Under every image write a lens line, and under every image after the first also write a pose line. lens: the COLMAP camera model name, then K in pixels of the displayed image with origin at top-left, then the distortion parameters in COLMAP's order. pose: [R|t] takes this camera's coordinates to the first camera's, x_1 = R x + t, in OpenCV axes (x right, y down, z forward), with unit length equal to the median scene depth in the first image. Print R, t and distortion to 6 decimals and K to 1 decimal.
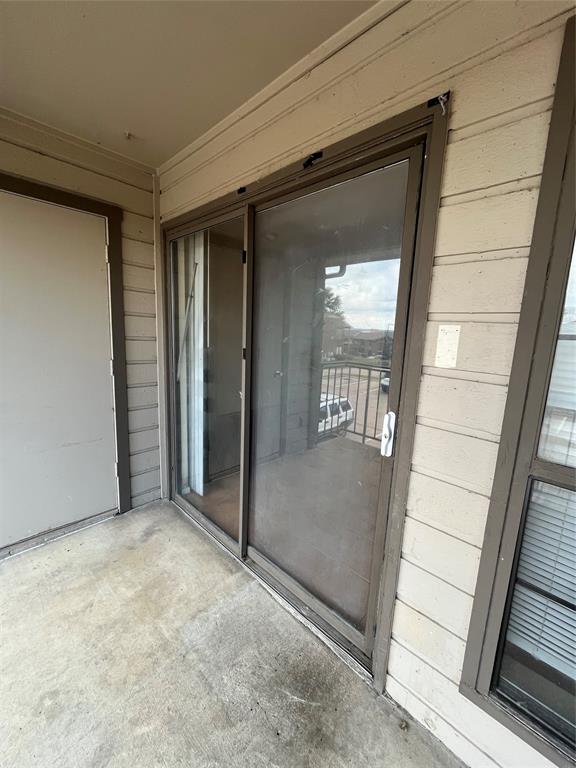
lens RADIAL K [[311.4, 0, 289.5], [0, 311.4, 381.1], [0, 0, 1]] dist [-0.004102, 0.000558]
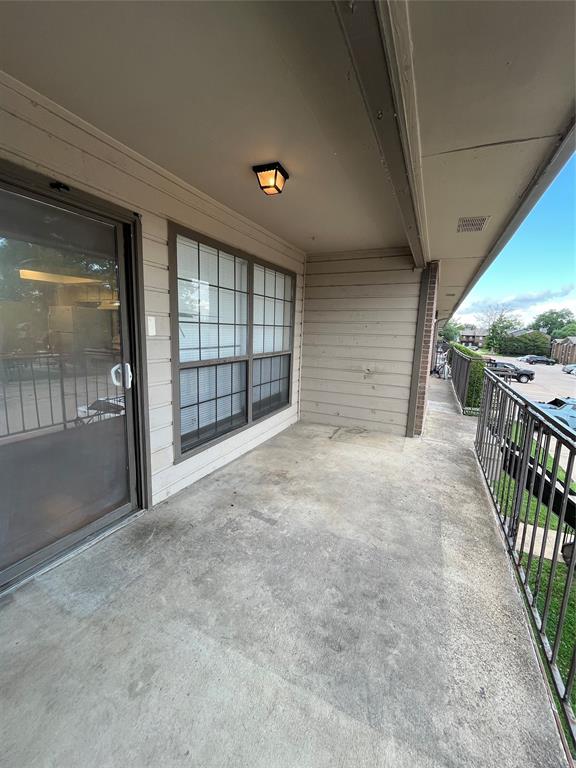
lens RADIAL K [[311.4, 0, 289.5], [0, 311.4, 381.1], [0, 0, 1]] dist [-0.004102, 0.000558]
pose [[-0.318649, -0.204168, 0.925623, -1.035180], [0.105023, 0.962909, 0.248547, -0.094478], [-0.942036, 0.176411, -0.285388, 0.392280]]
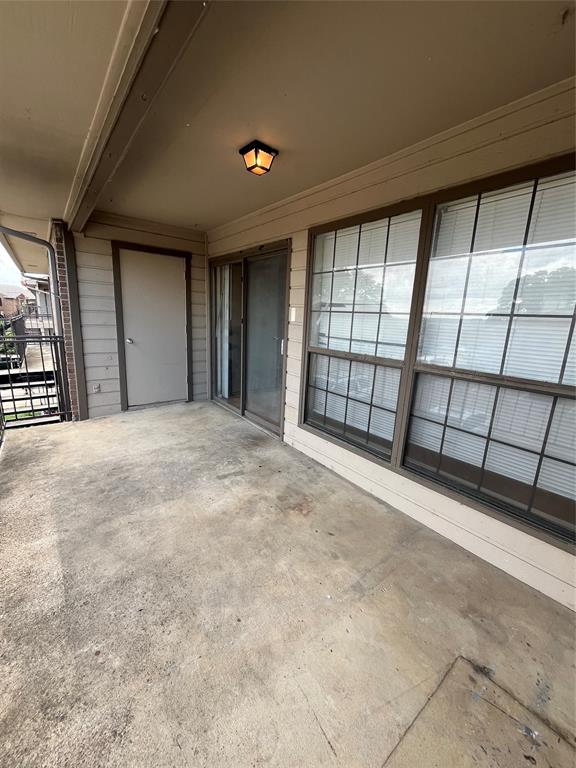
lens RADIAL K [[311.4, 0, 289.5], [0, 311.4, 381.1], [0, 0, 1]] dist [-0.004102, 0.000558]
pose [[0.990443, 0.032138, -0.134123, 0.466867], [-0.026009, 0.998547, 0.047196, 0.213711], [0.135445, -0.043256, 0.989840, -1.120453]]
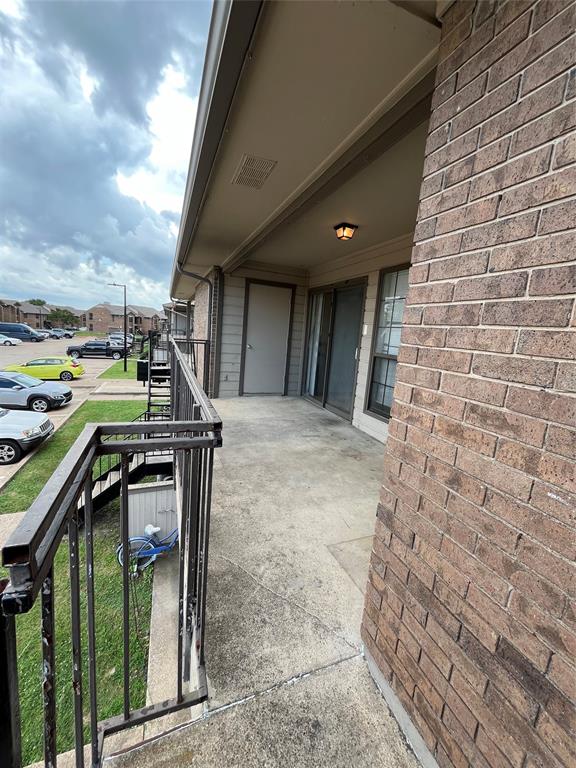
lens RADIAL K [[311.4, 0, 289.5], [0, 311.4, 381.1], [0, 0, 1]] dist [-0.004102, 0.000558]
pose [[0.909747, 0.092756, -0.404669, 0.699053], [-0.103990, 0.994561, -0.005816, 0.379598], [0.401928, 0.047373, 0.914445, -1.739362]]
